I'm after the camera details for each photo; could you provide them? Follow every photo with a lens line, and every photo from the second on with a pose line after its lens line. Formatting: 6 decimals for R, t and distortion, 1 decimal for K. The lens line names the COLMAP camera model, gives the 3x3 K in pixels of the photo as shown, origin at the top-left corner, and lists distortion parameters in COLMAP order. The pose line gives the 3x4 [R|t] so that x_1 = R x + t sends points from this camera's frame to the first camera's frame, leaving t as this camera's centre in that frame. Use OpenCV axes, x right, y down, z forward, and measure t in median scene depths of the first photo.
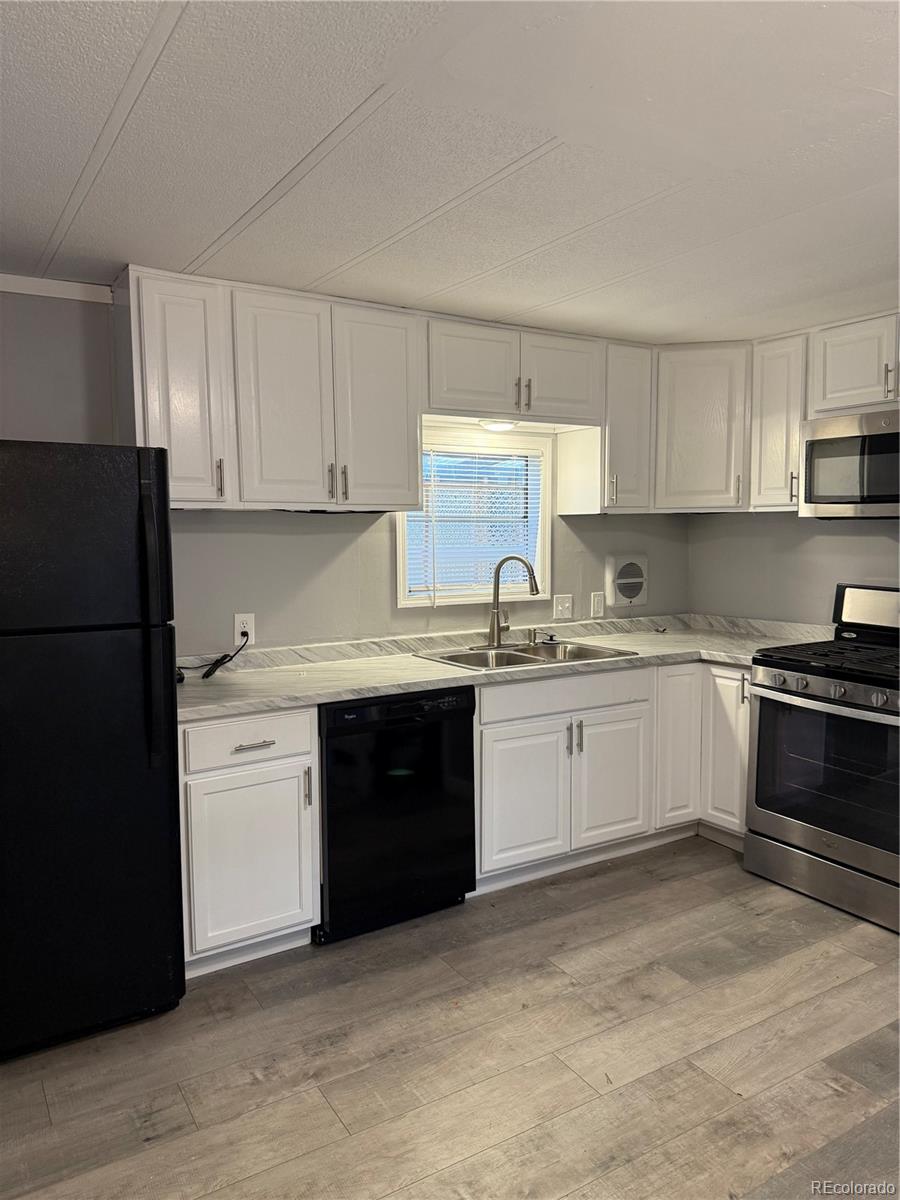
lens RADIAL K [[852.1, 0, 432.0], [0, 852.1, 606.2], [0, 0, 1]] dist [0.053941, -0.036608]
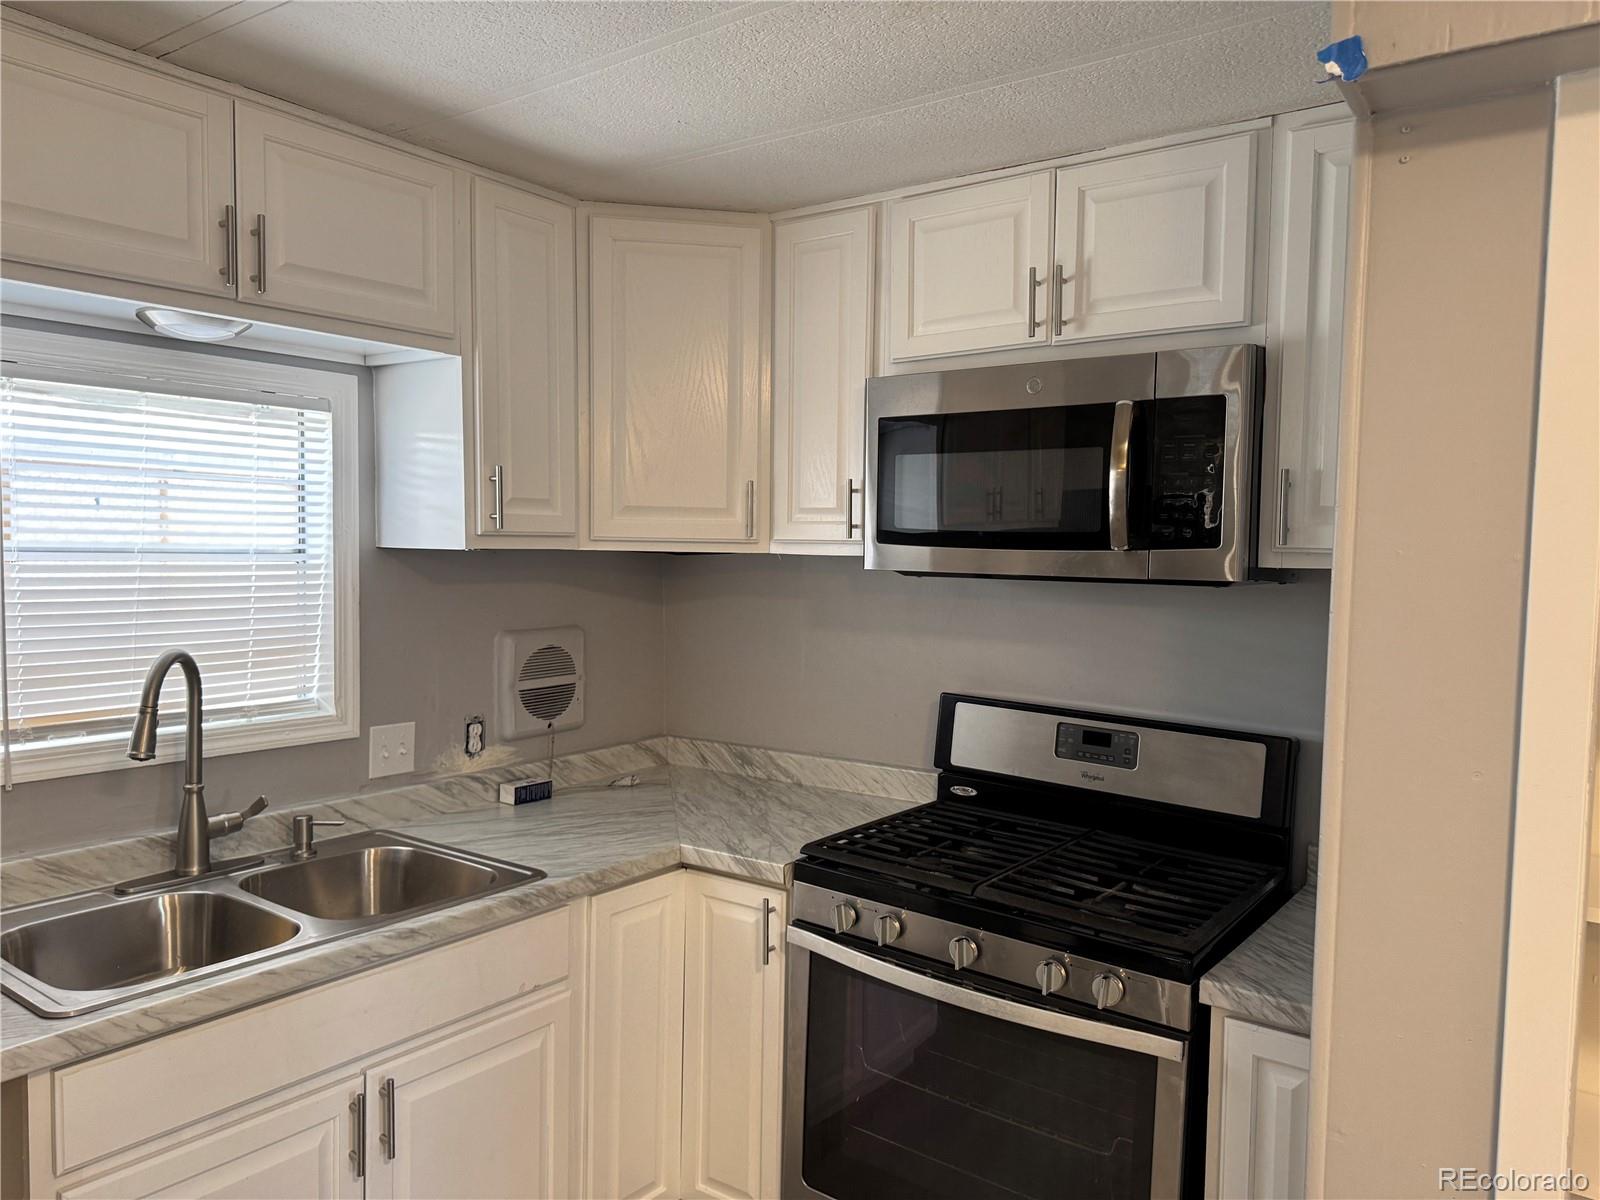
lens RADIAL K [[1133.6, 0, 801.5], [0, 1133.6, 603.2], [0, 0, 1]] dist [0.026514, -0.040247]
pose [[0.922482, 0.002590, 0.386031, 0.134817], [0.012781, 0.999224, -0.037244, -0.058762], [-0.385828, 0.039291, 0.921734, 0.398862]]
